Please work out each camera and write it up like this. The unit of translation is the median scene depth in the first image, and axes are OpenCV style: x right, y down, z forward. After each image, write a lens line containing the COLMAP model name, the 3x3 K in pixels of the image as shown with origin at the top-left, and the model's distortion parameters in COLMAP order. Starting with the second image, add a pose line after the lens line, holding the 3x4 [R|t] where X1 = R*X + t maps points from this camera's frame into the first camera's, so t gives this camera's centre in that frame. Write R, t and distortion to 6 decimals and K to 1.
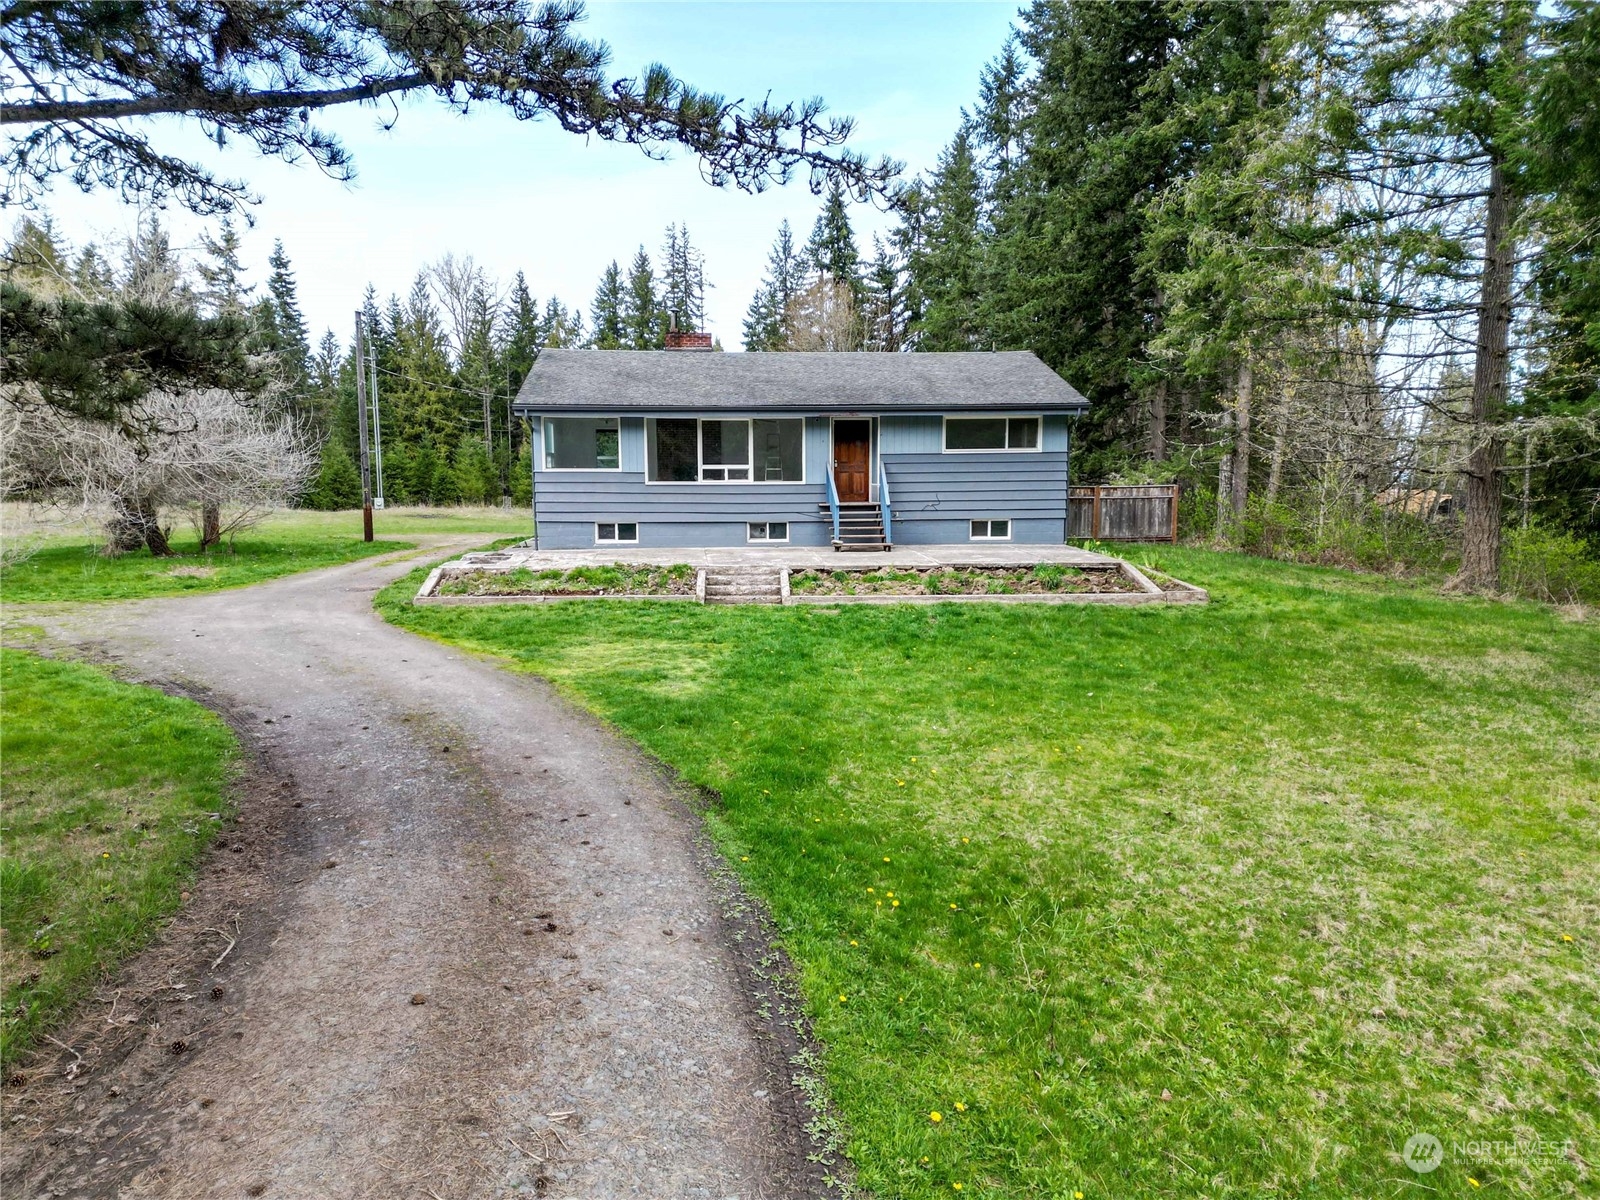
lens RADIAL K [[1116.1, 0, 800.0], [0, 1116.1, 600.0], [0, 0, 1]] dist [0.089685, -0.096685]
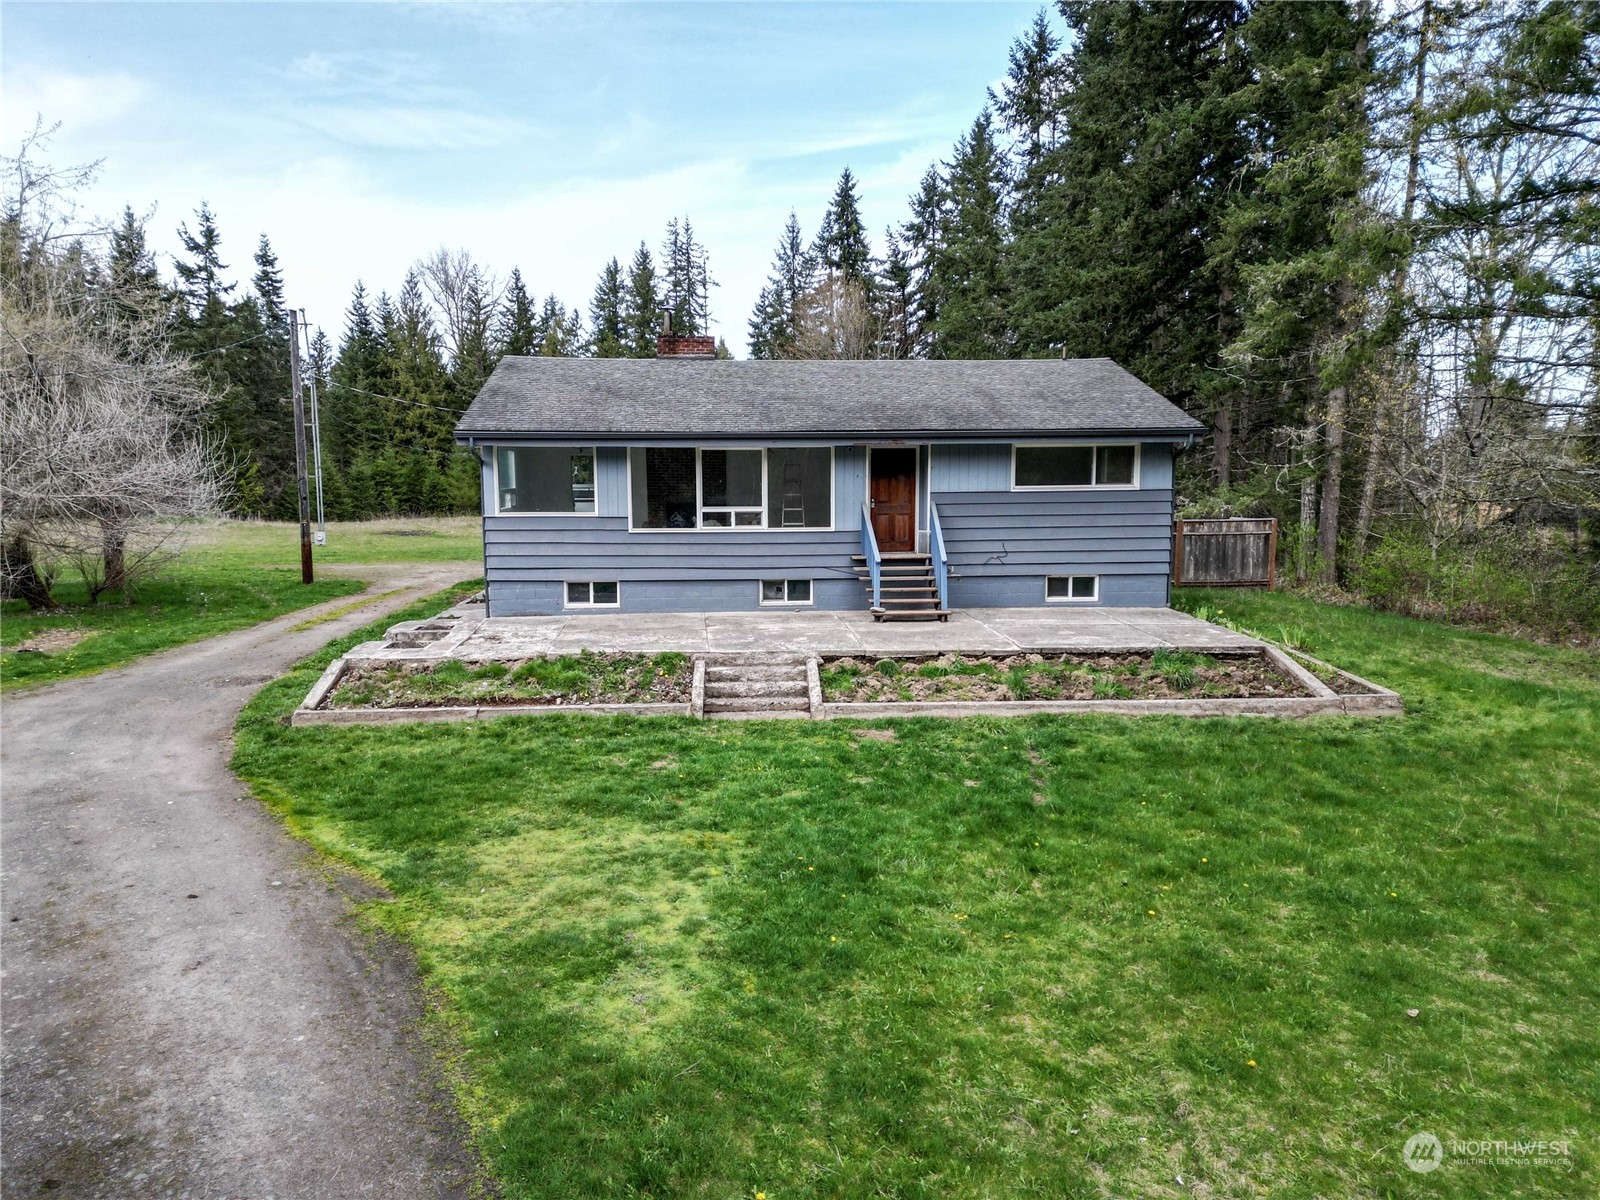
lens RADIAL K [[1116.1, 0, 800.0], [0, 1116.1, 600.0], [0, 0, 1]] dist [0.089685, -0.096685]
pose [[0.999993, 0.000703, -0.003675, -0.006707], [-0.000702, 1.000000, 0.000304, -0.022851], [0.003675, -0.000301, 0.999993, 0.090921]]
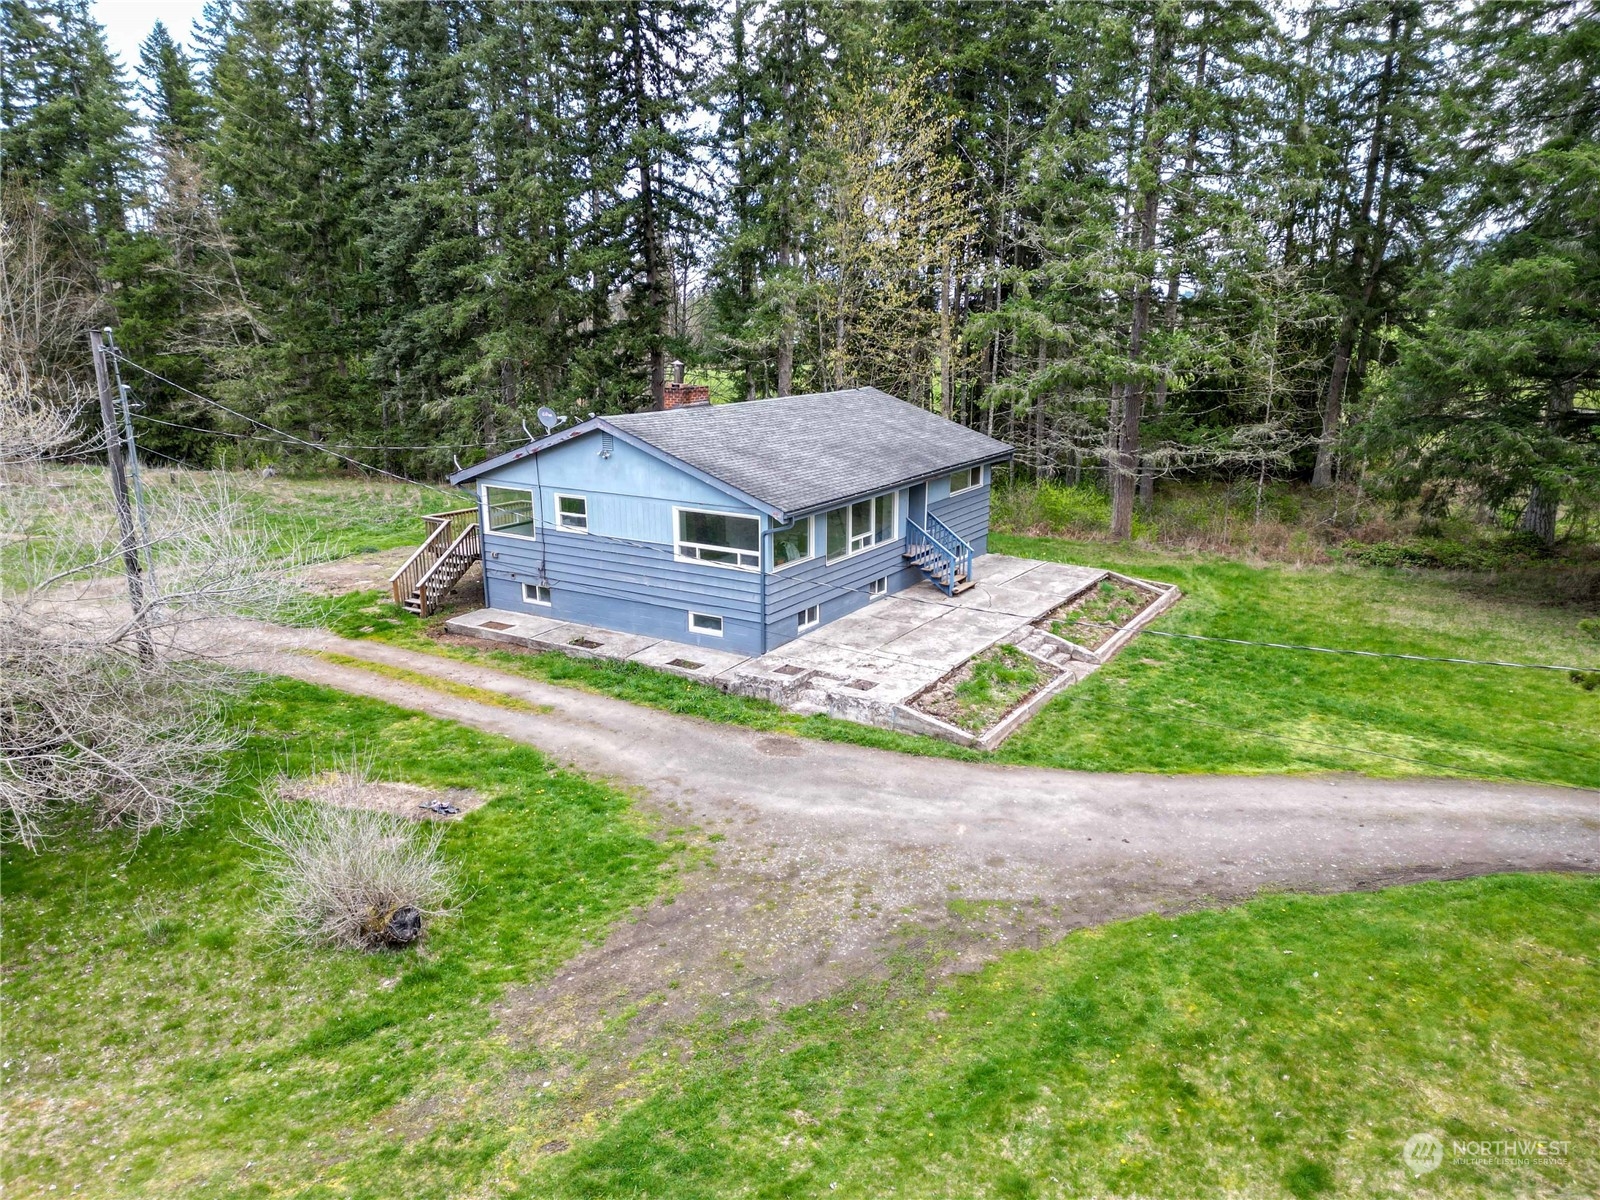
lens RADIAL K [[1116.1, 0, 800.0], [0, 1116.1, 600.0], [0, 0, 1]] dist [0.089685, -0.096685]
pose [[0.582509, -0.190038, 0.790296, -0.387517], [0.083288, 0.981122, 0.174536, -0.101494], [-0.808546, -0.035847, 0.587341, 0.169671]]
